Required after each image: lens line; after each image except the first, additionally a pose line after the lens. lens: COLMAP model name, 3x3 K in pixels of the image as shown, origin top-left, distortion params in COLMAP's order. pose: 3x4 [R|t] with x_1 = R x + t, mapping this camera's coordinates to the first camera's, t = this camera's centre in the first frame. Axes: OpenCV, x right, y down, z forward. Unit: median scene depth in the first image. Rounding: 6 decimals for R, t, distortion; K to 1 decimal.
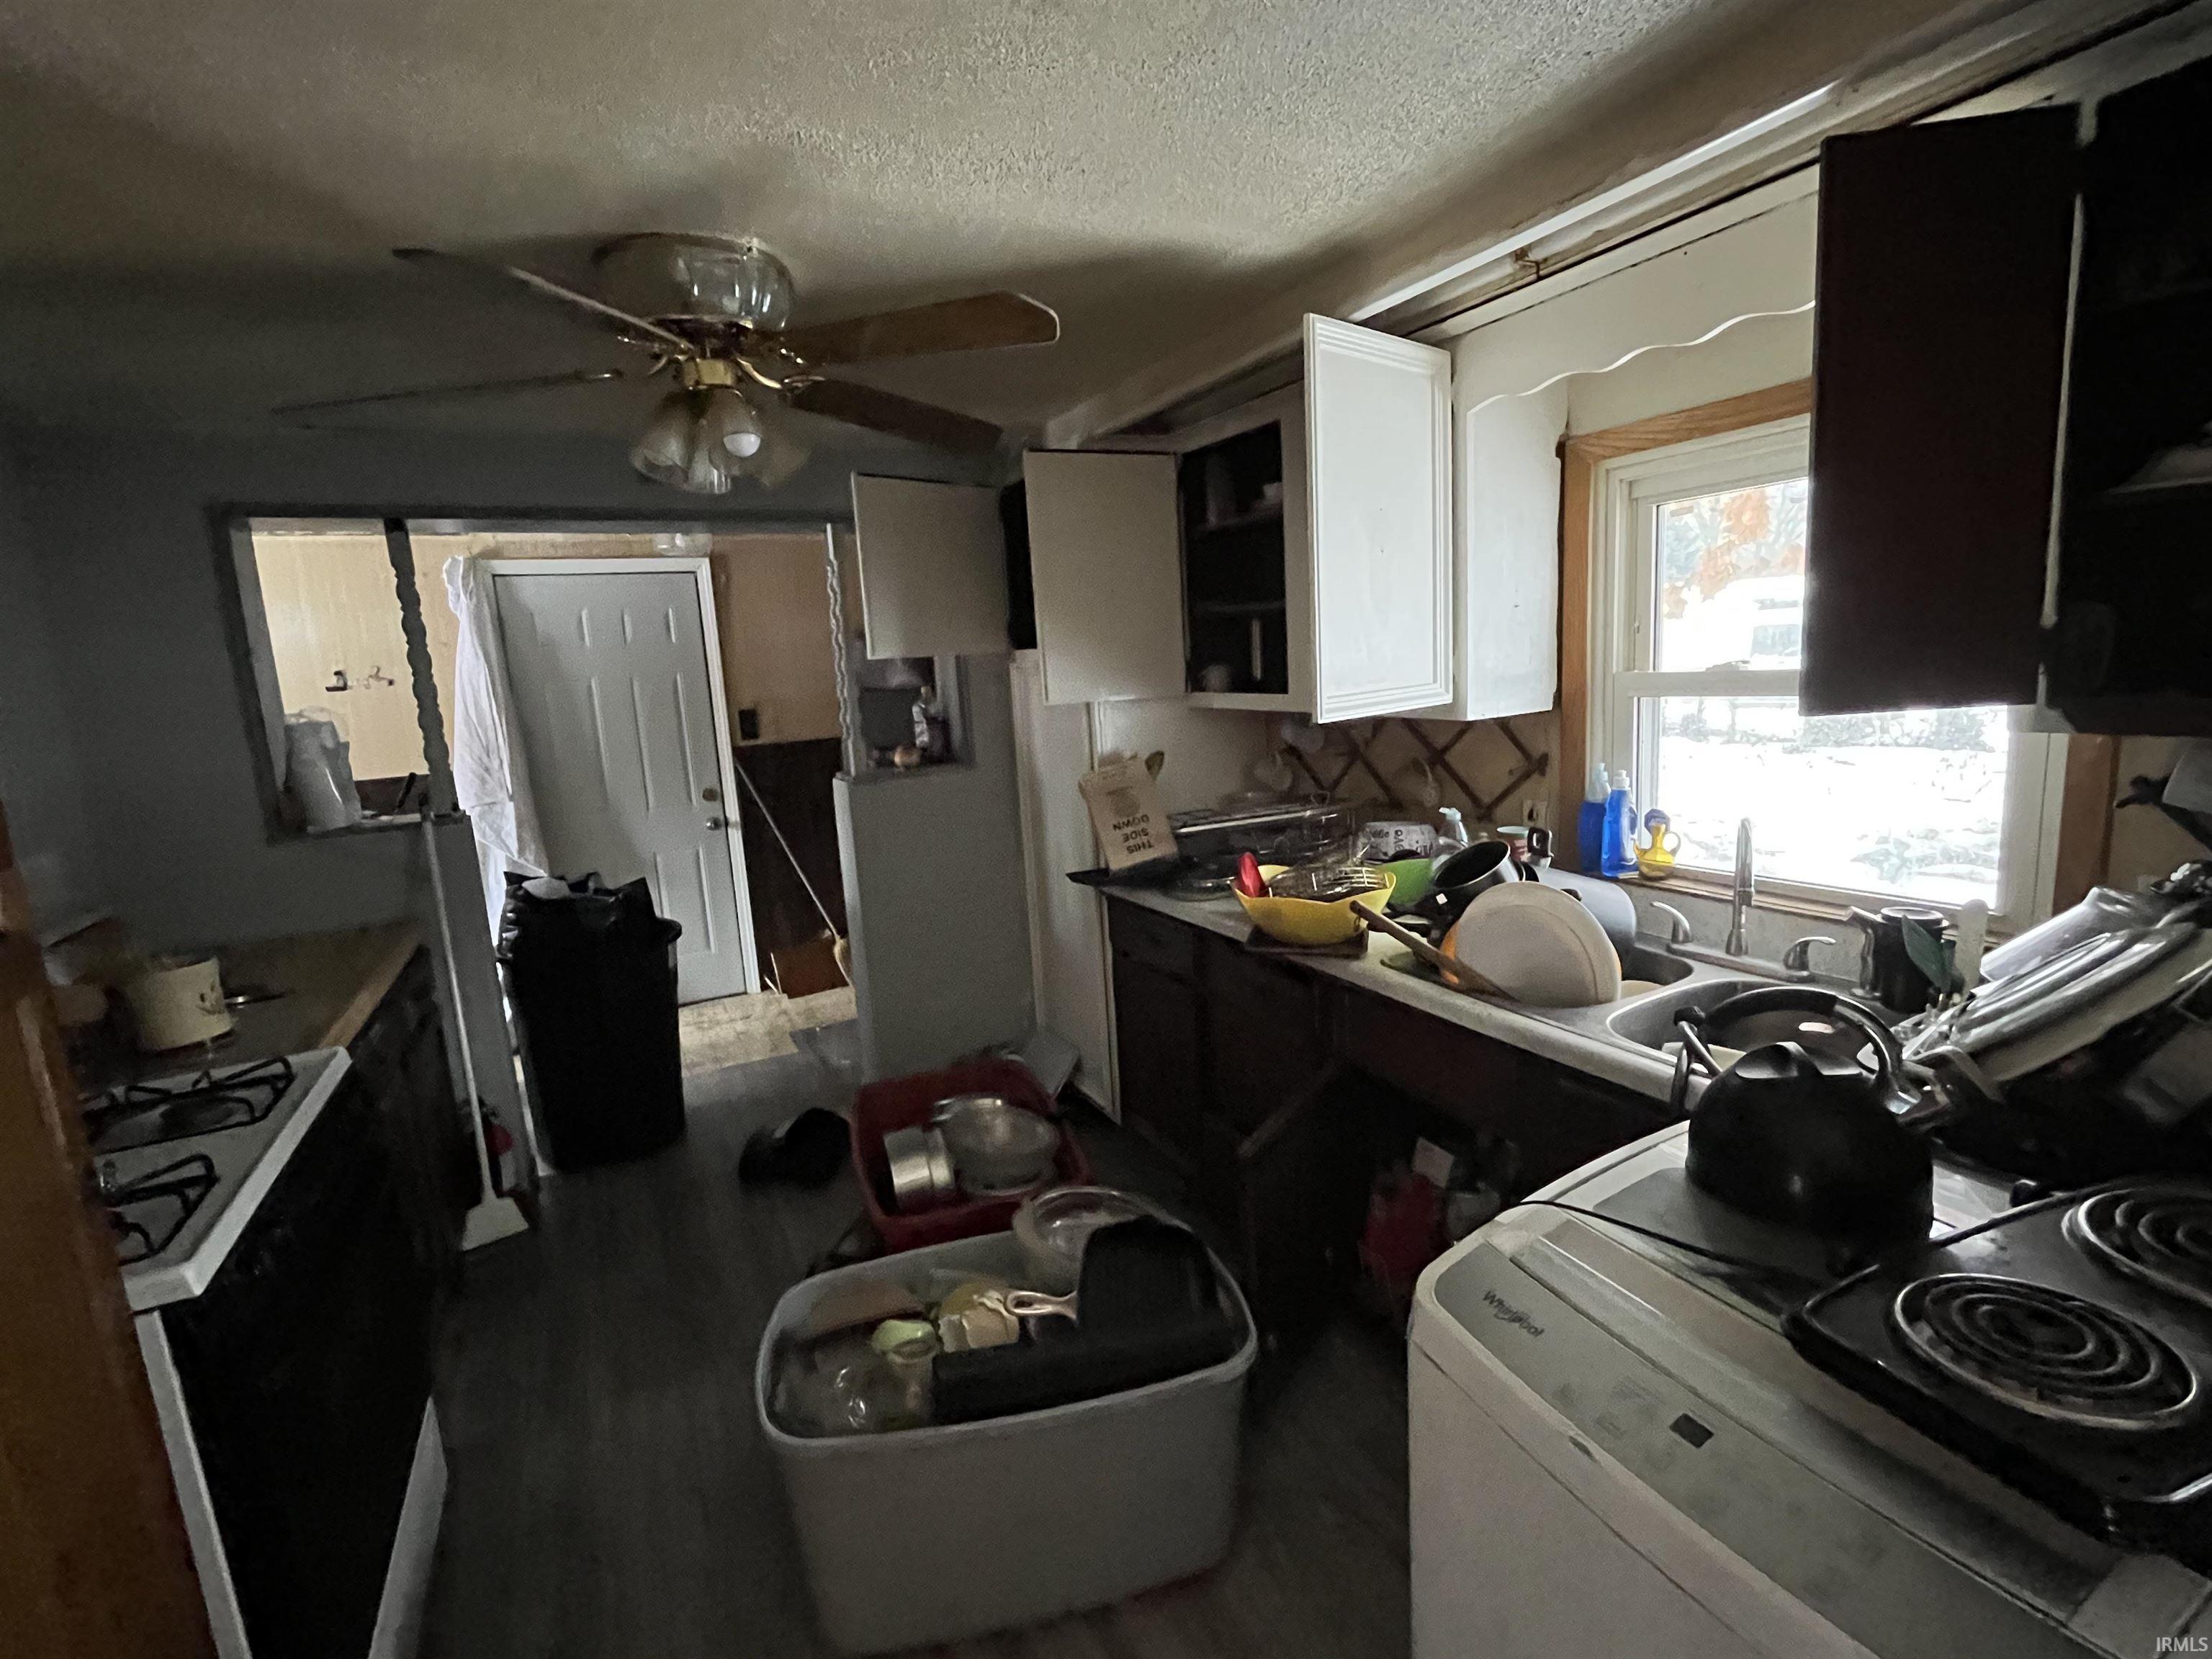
lens RADIAL K [[1005.1, 0, 1106.0], [0, 1005.1, 829.5], [0, 0, 1]] dist [0.000507, -0.000031]
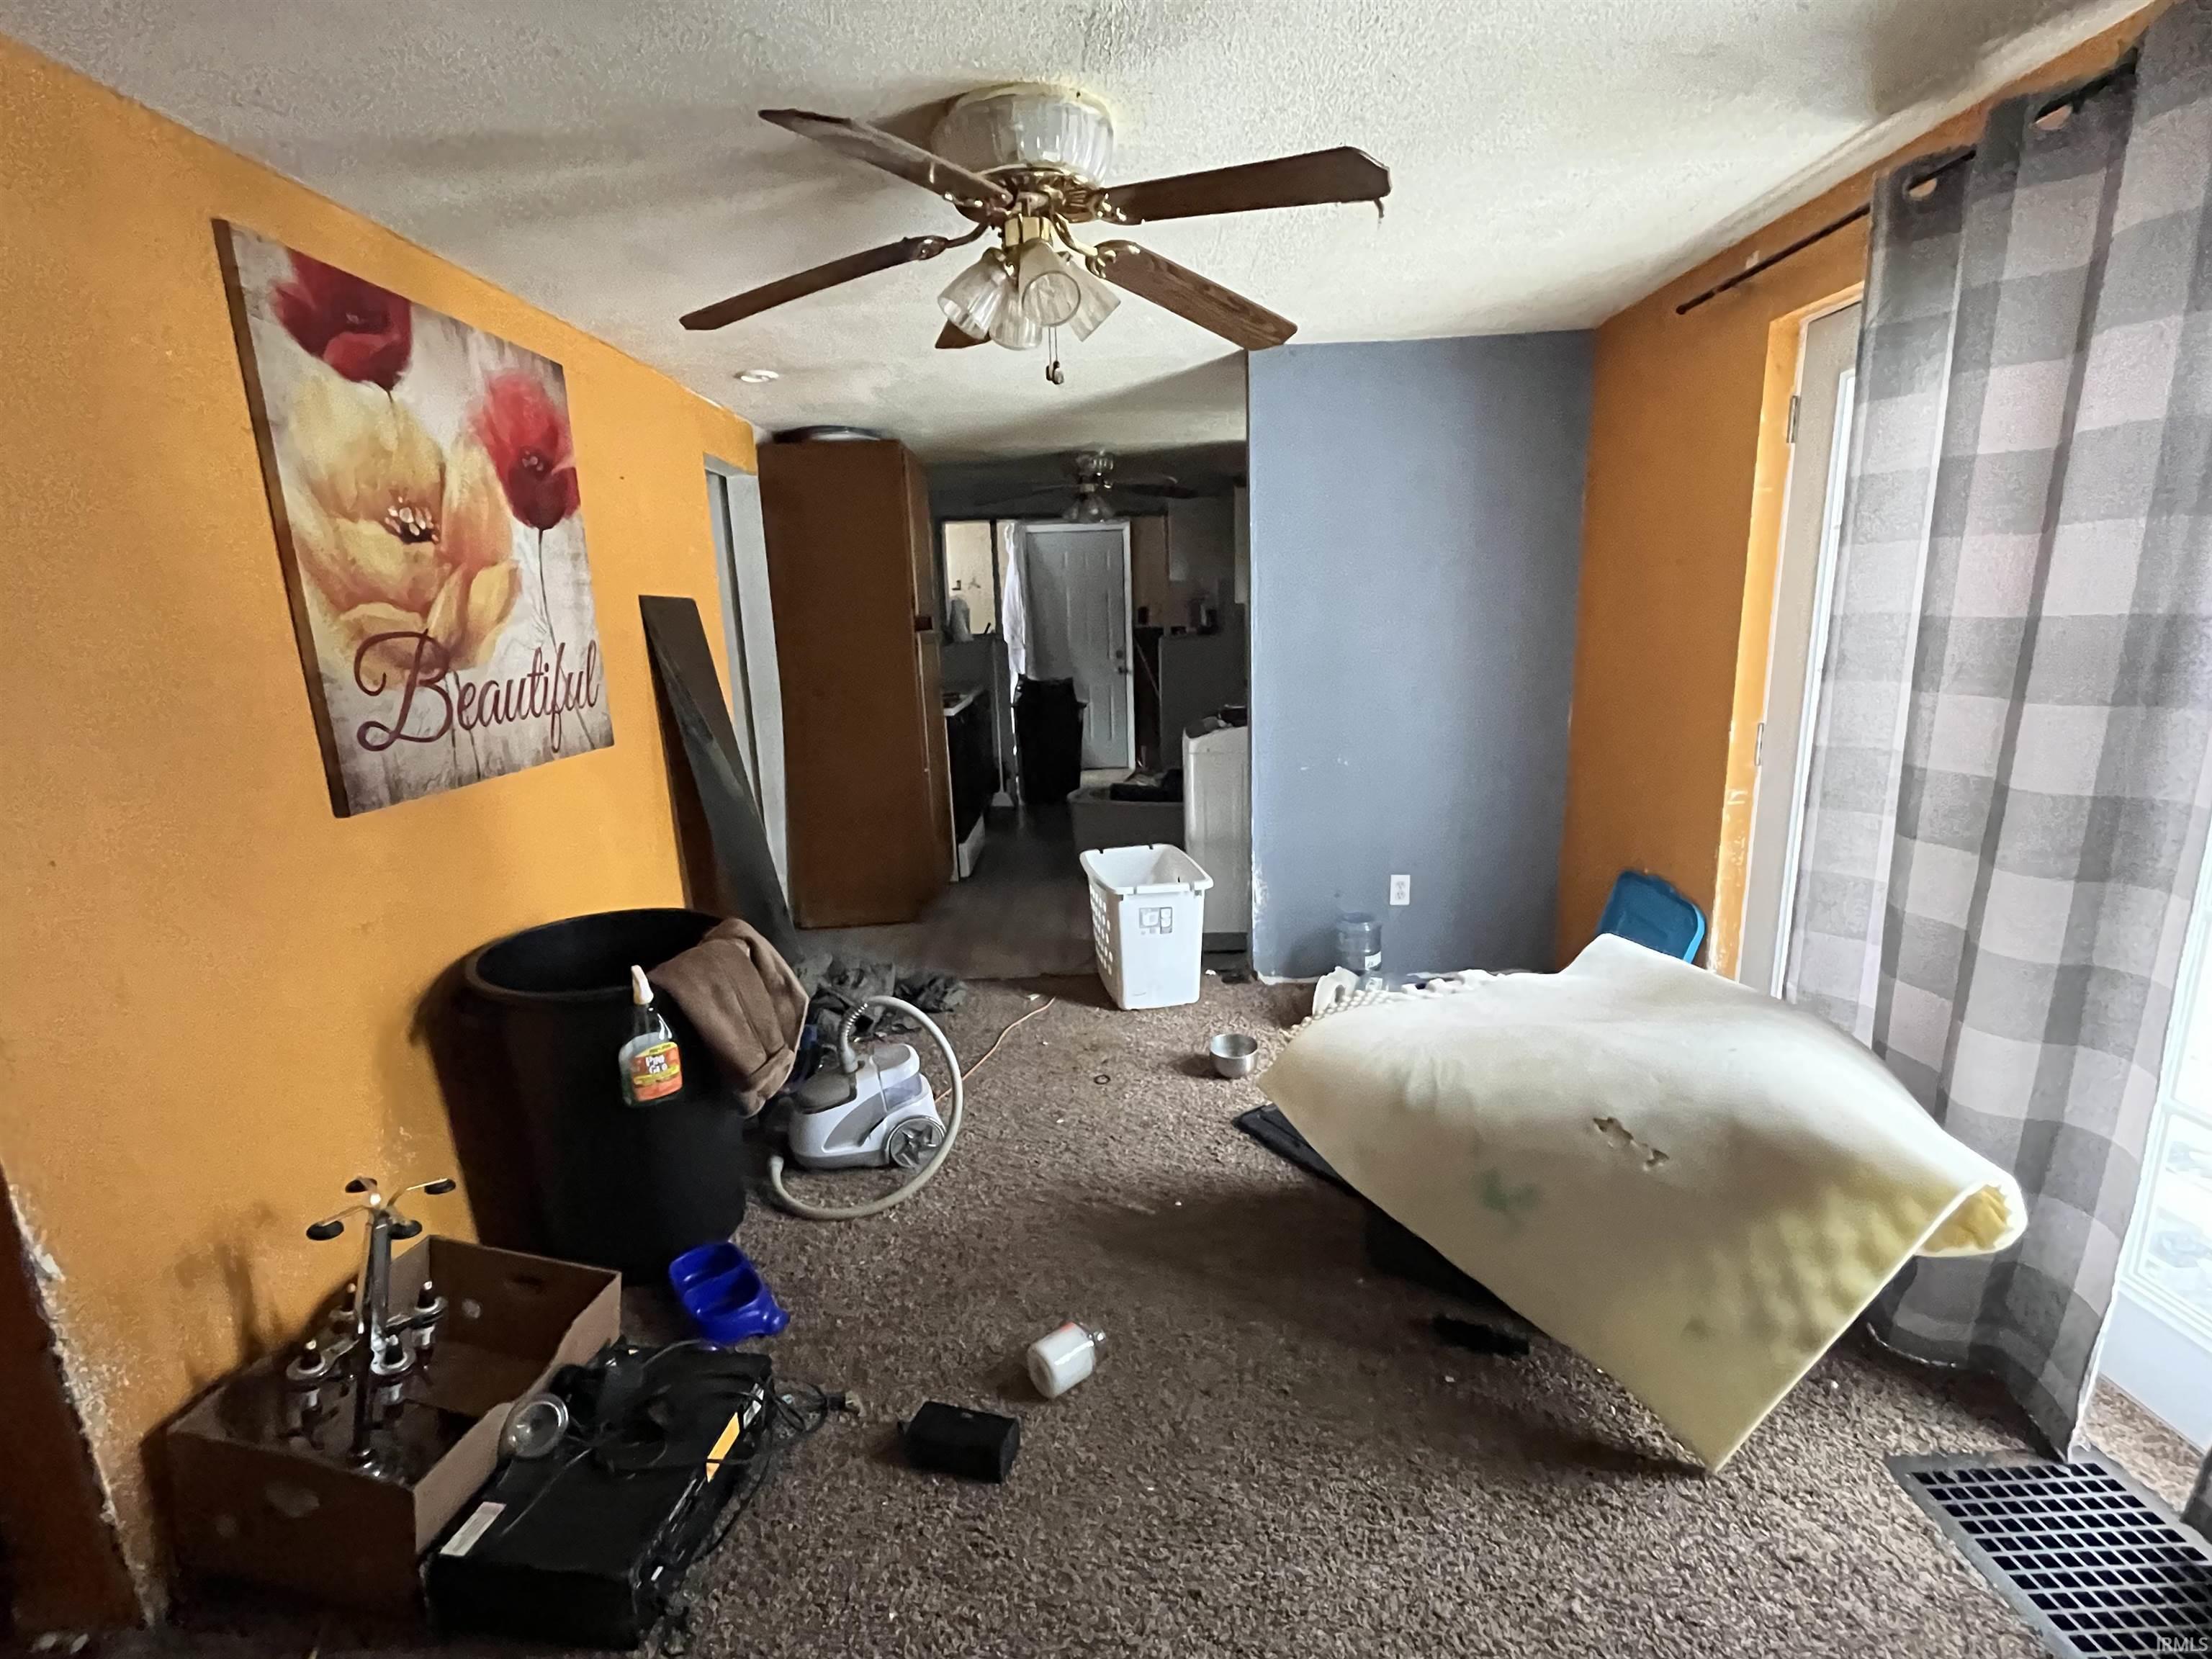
lens RADIAL K [[1005.1, 0, 1106.0], [0, 1005.1, 829.5], [0, 0, 1]] dist [0.000507, -0.000031]
pose [[0.893265, 0.132121, -0.429676, 0.644950], [-0.099234, 0.990209, 0.098179, 0.163823], [0.438440, -0.045061, 0.897630, -1.036833]]
